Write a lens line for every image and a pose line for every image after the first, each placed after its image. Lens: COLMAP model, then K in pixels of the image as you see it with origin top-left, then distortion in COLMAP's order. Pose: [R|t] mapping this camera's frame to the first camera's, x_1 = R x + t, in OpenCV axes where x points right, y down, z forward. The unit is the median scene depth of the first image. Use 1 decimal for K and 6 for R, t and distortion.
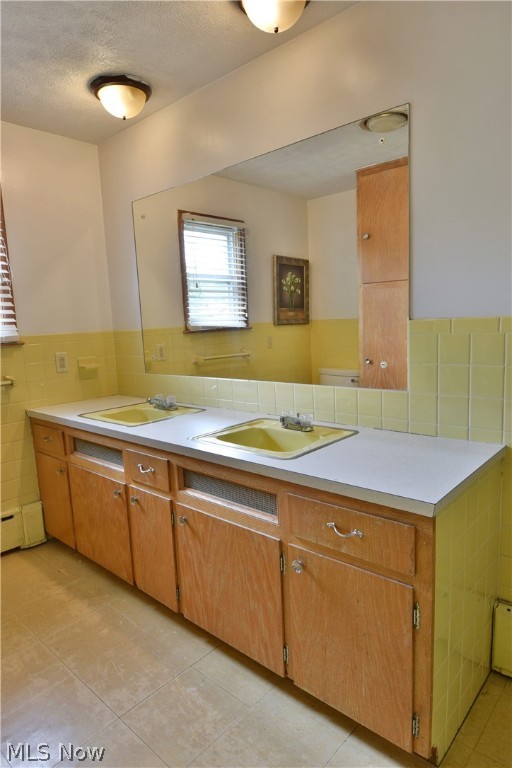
lens RADIAL K [[469.2, 0, 253.1], [0, 469.2, 389.3], [0, 0, 1]] dist [-0.011774, -0.006233]
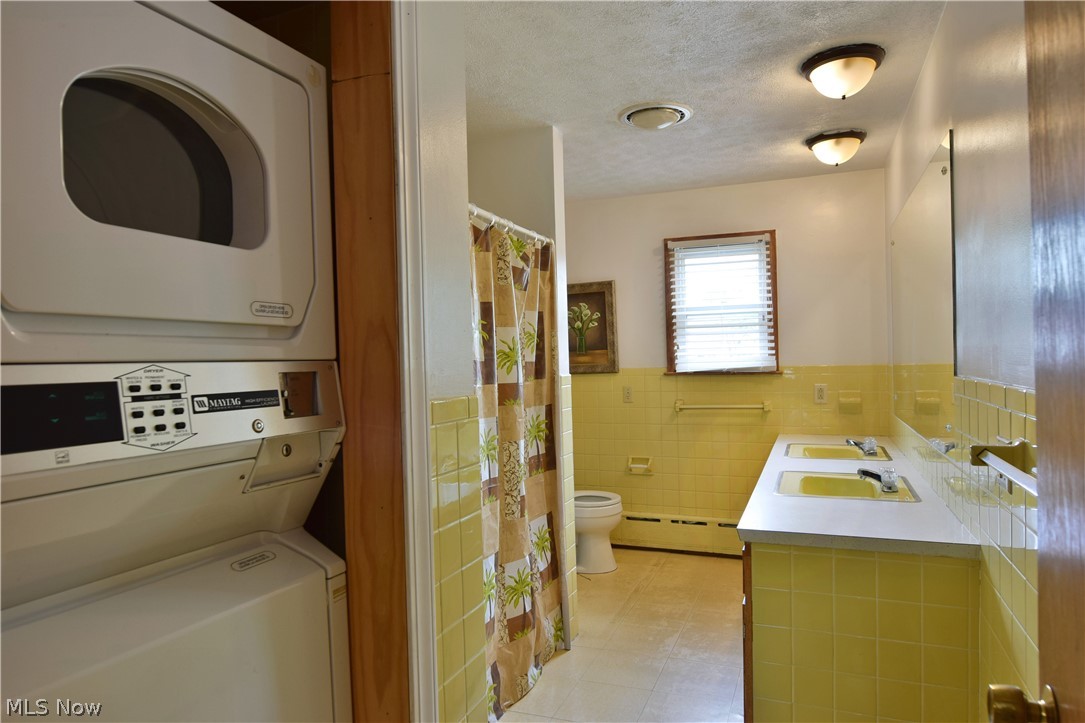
lens RADIAL K [[662.9, 0, 545.6], [0, 662.9, 364.5], [0, 0, 1]] dist [-0.011774, -0.006233]
pose [[0.342496, 0.048835, -0.938249, 0.719186], [-0.133533, 0.991040, 0.002838, -0.044961], [0.929981, 0.124315, 0.345948, -0.046925]]
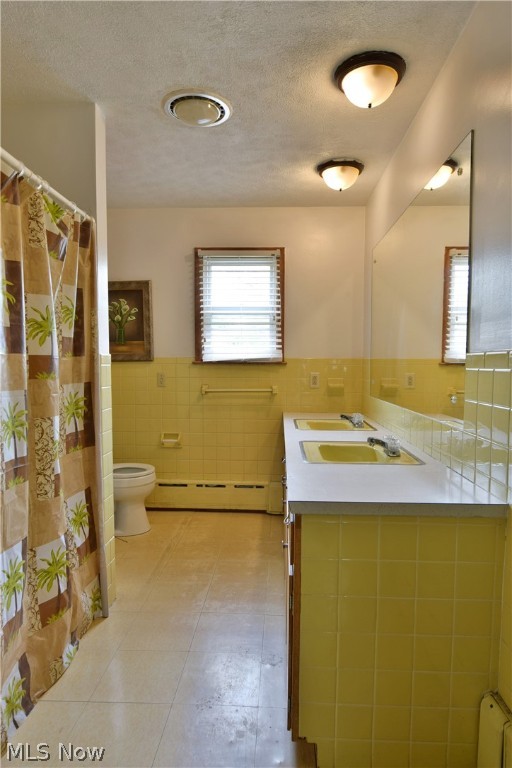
lens RADIAL K [[469.2, 0, 251.4], [0, 469.2, 388.8], [0, 0, 1]] dist [-0.011774, -0.006233]
pose [[0.627002, 0.091982, -0.773568, 0.480327], [-0.148407, 0.988923, -0.002700, -0.005476], [0.764751, 0.116496, 0.633707, 0.056989]]
